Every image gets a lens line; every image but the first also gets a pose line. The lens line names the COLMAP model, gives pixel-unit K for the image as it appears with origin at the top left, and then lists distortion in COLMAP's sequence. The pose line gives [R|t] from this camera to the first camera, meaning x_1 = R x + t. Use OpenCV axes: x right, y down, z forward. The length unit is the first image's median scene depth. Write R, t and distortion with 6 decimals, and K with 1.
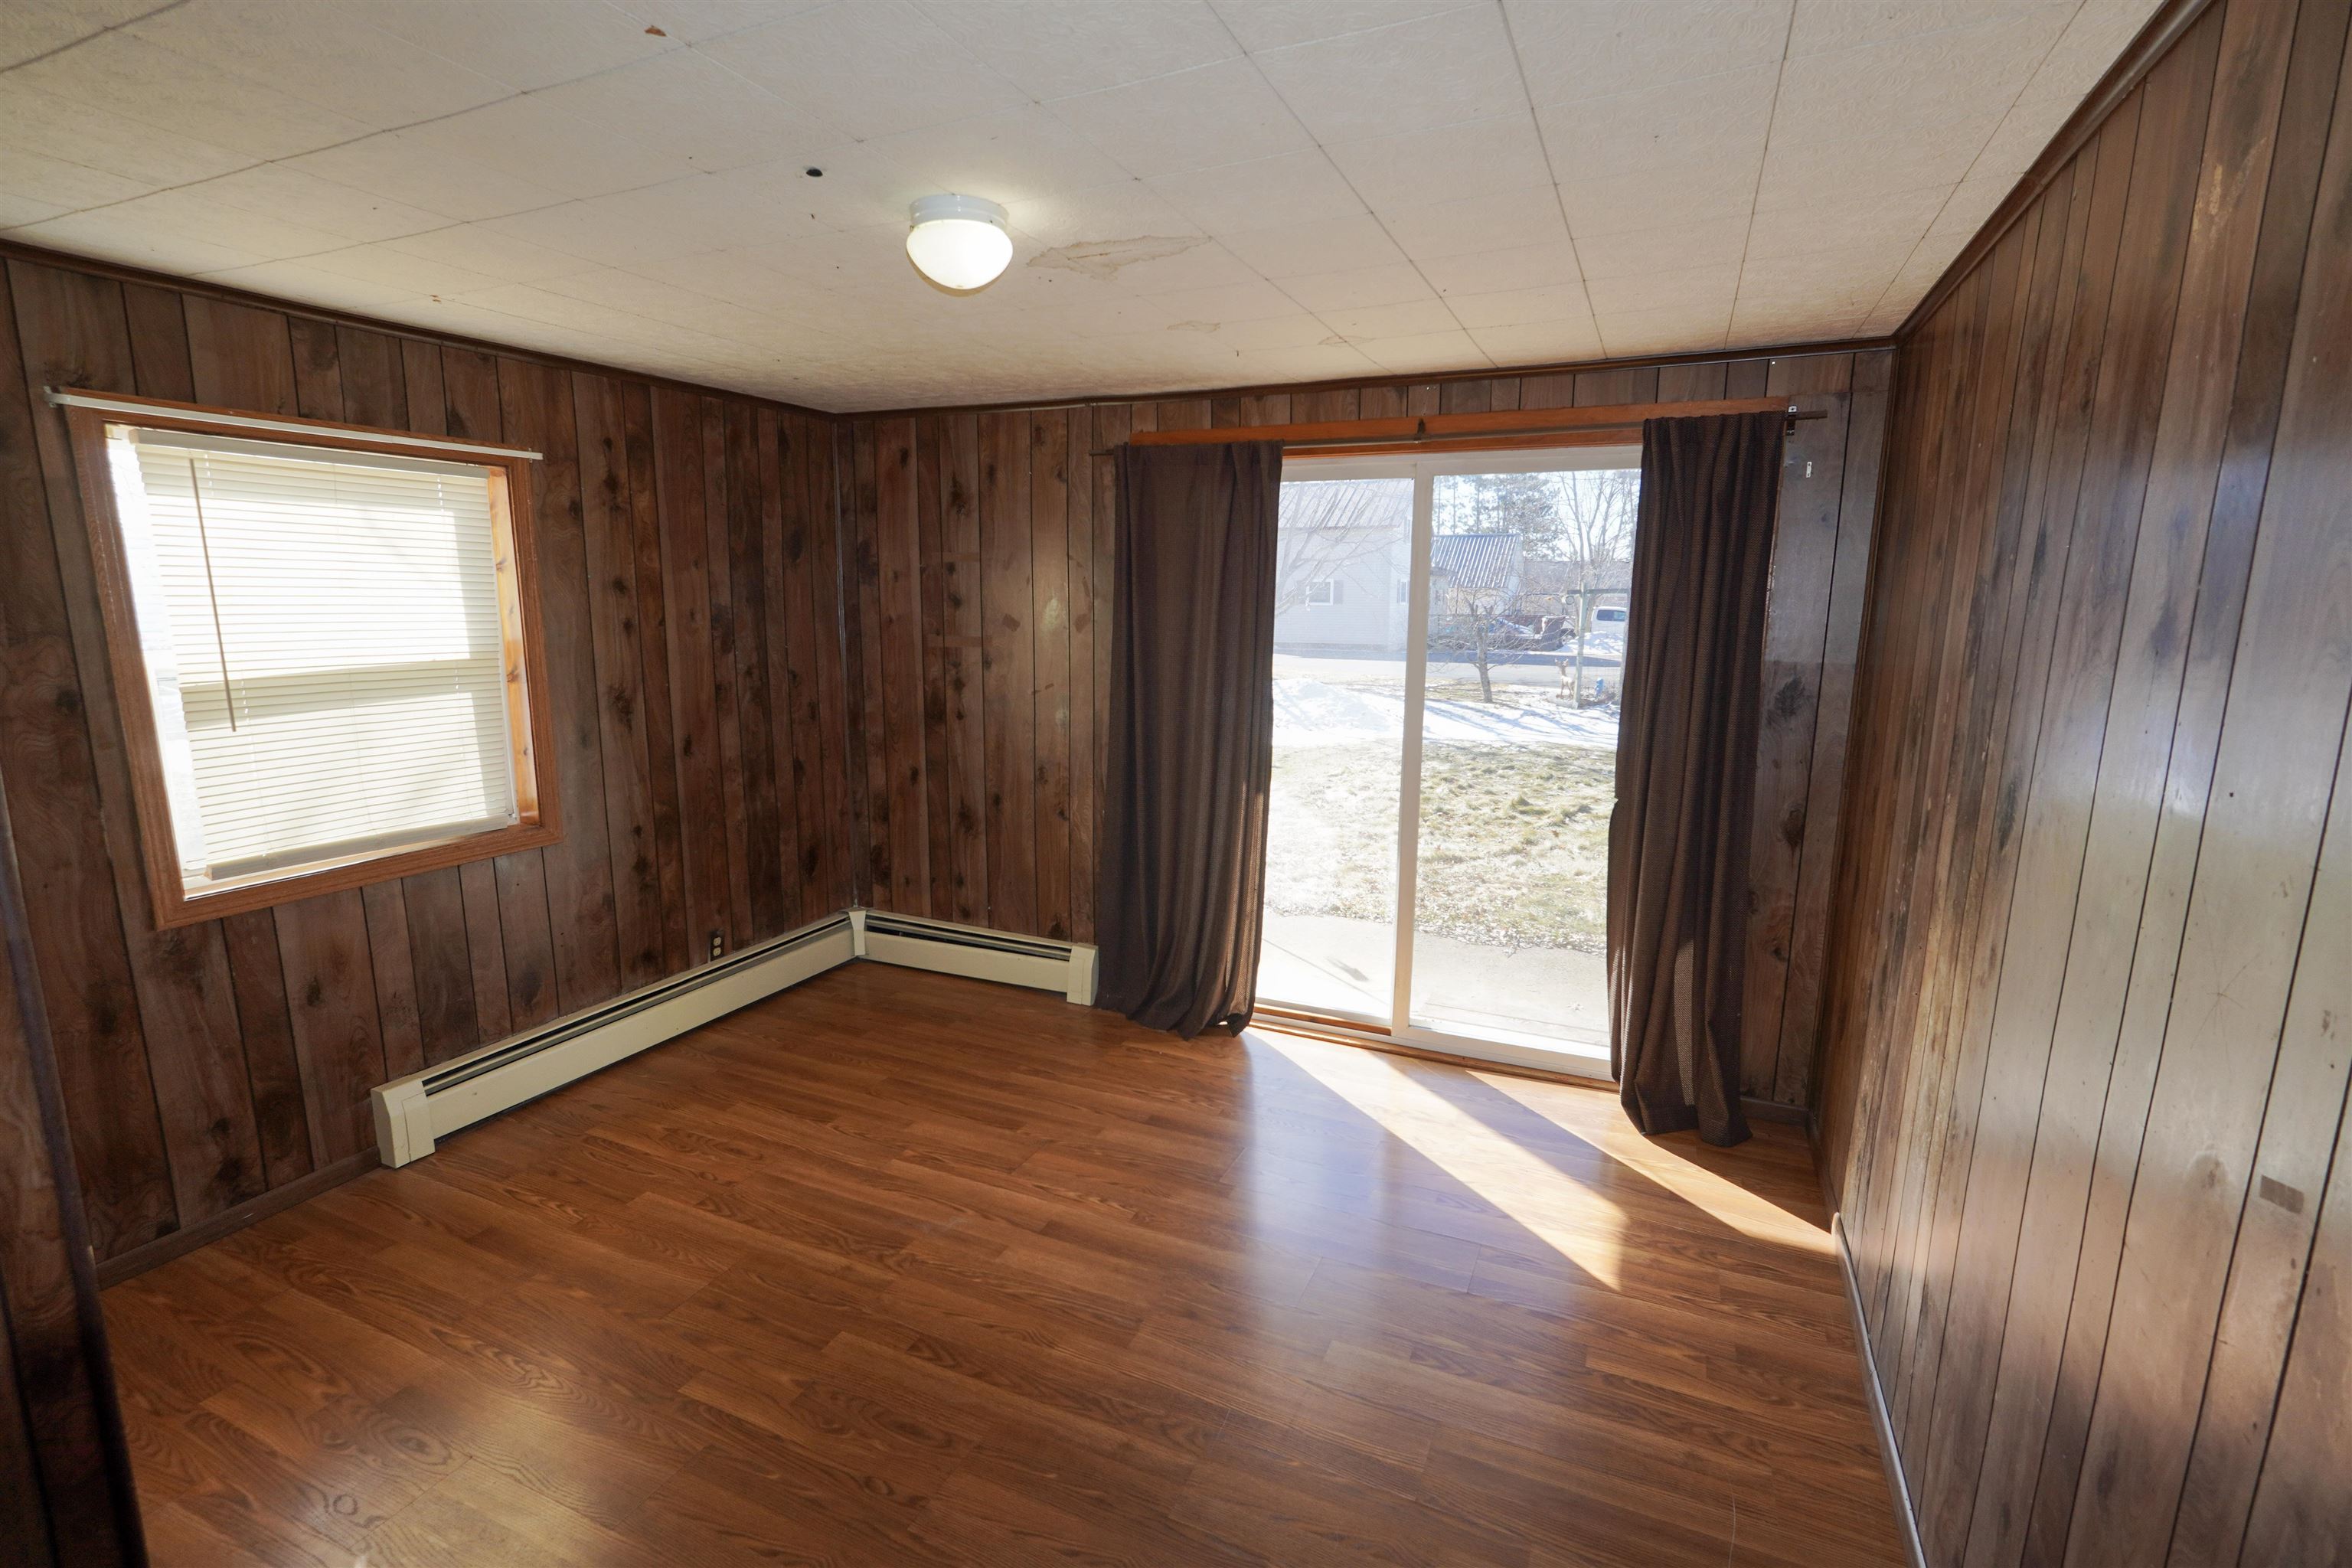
lens RADIAL K [[1079.4, 0, 1182.9], [0, 1079.4, 790.5], [0, 0, 1]] dist [0.000072, -0.000086]
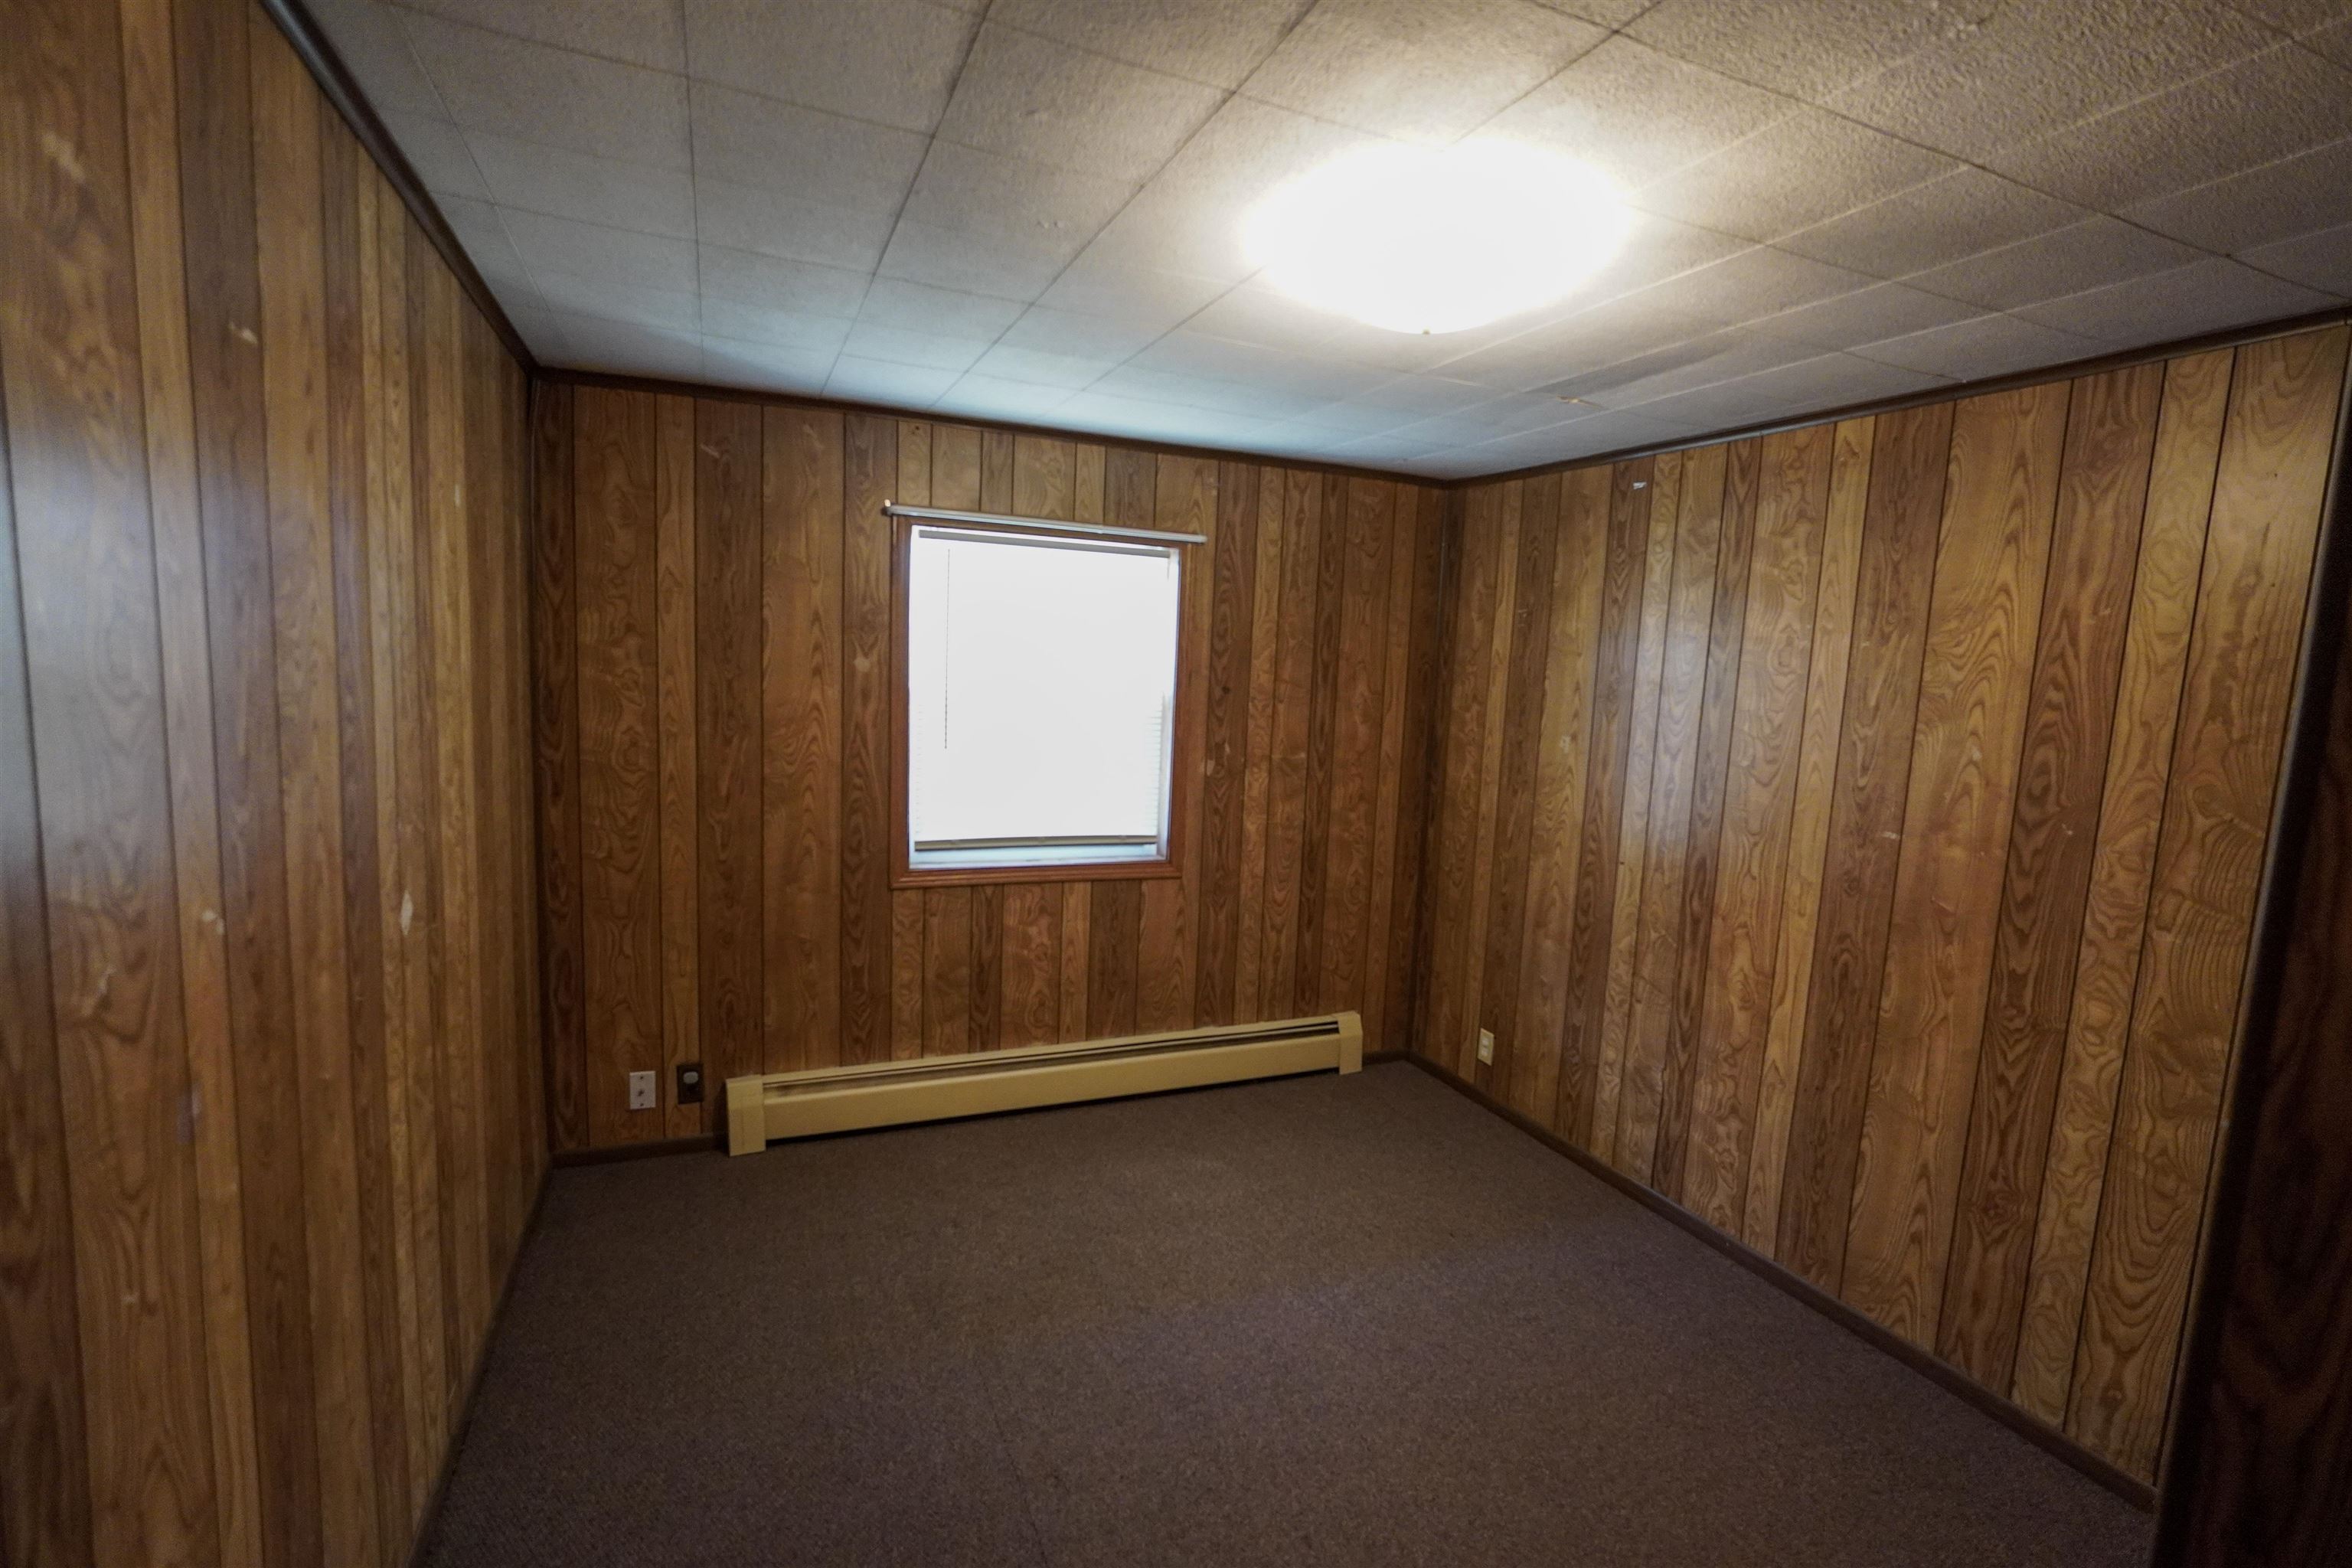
lens RADIAL K [[1019.0, 0, 1165.9], [0, 1019.0, 779.4], [0, 0, 1]] dist [-0.001056, -0.000018]
pose [[0.738356, 0.109415, -0.665476, 0.171813], [-0.158714, 0.987228, -0.013779, -0.060711], [0.655469, 0.115794, 0.746292, 0.325572]]
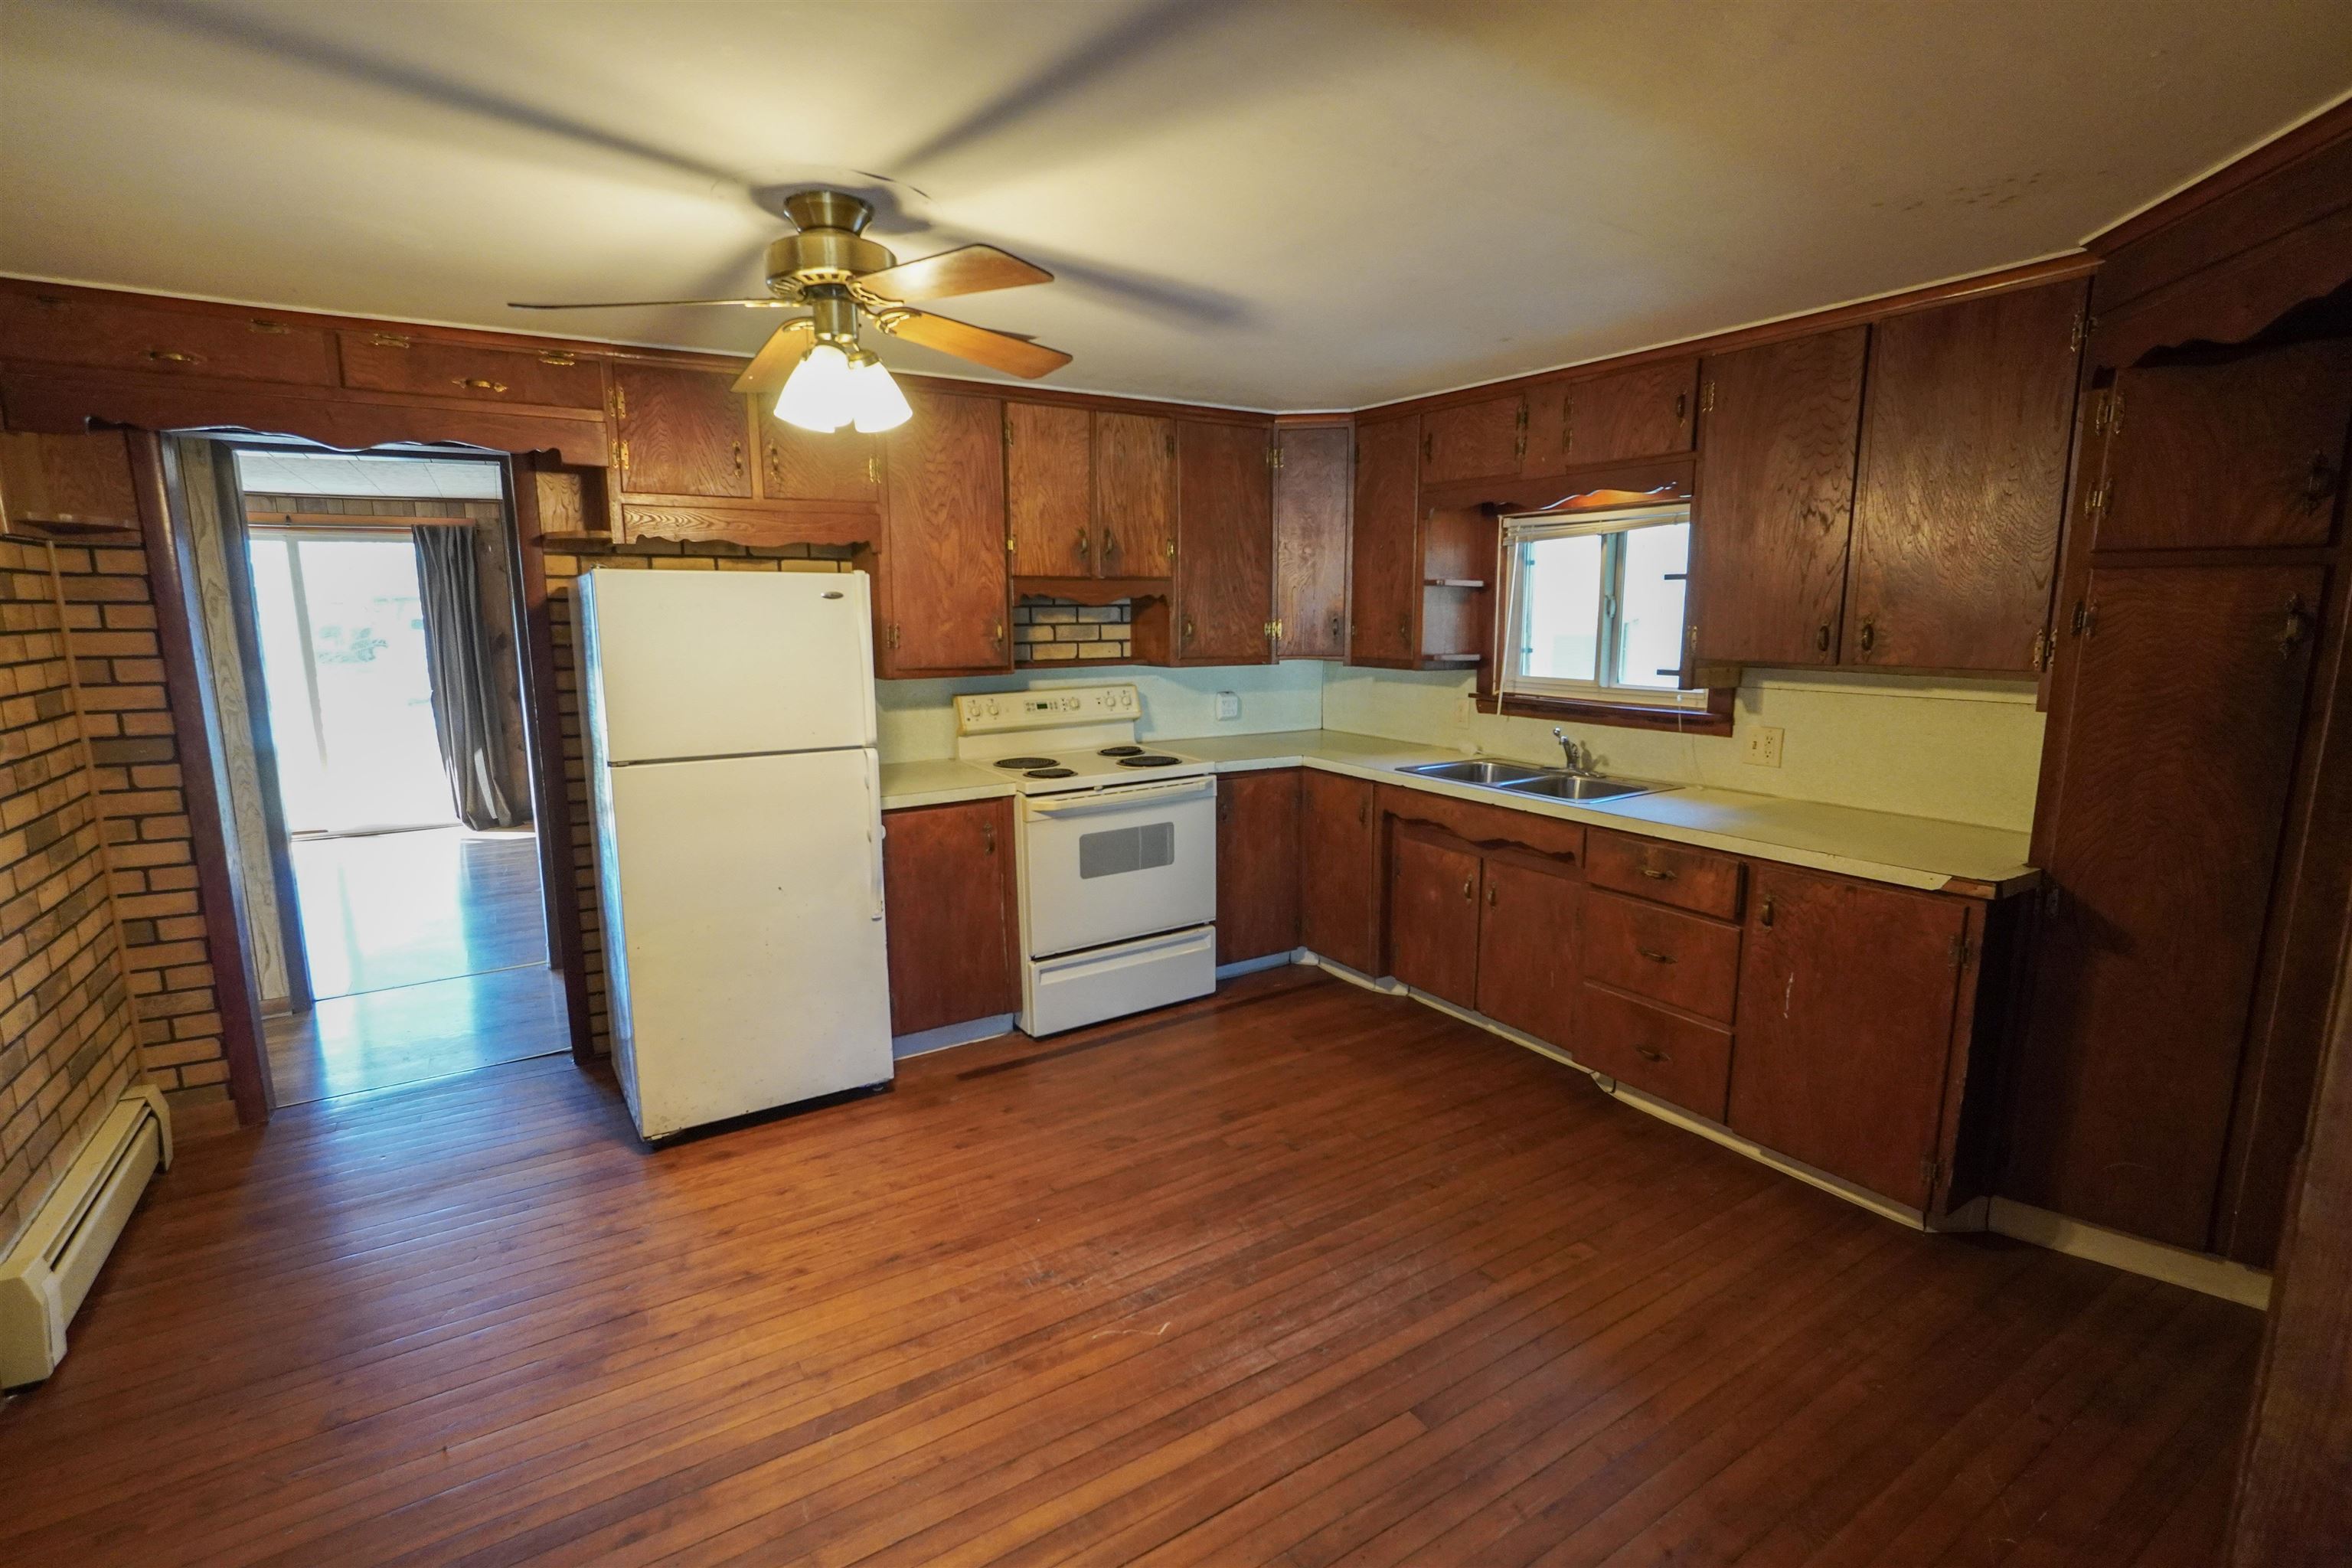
lens RADIAL K [[1079.4, 0, 1177.1], [0, 1079.4, 782.9], [0, 0, 1]] dist [0.000072, -0.000086]
pose [[0.547259, -0.151237, 0.823186, -0.623418], [0.158636, 0.984454, 0.075403, 0.273415], [-0.821792, 0.089322, 0.562743, -1.510830]]
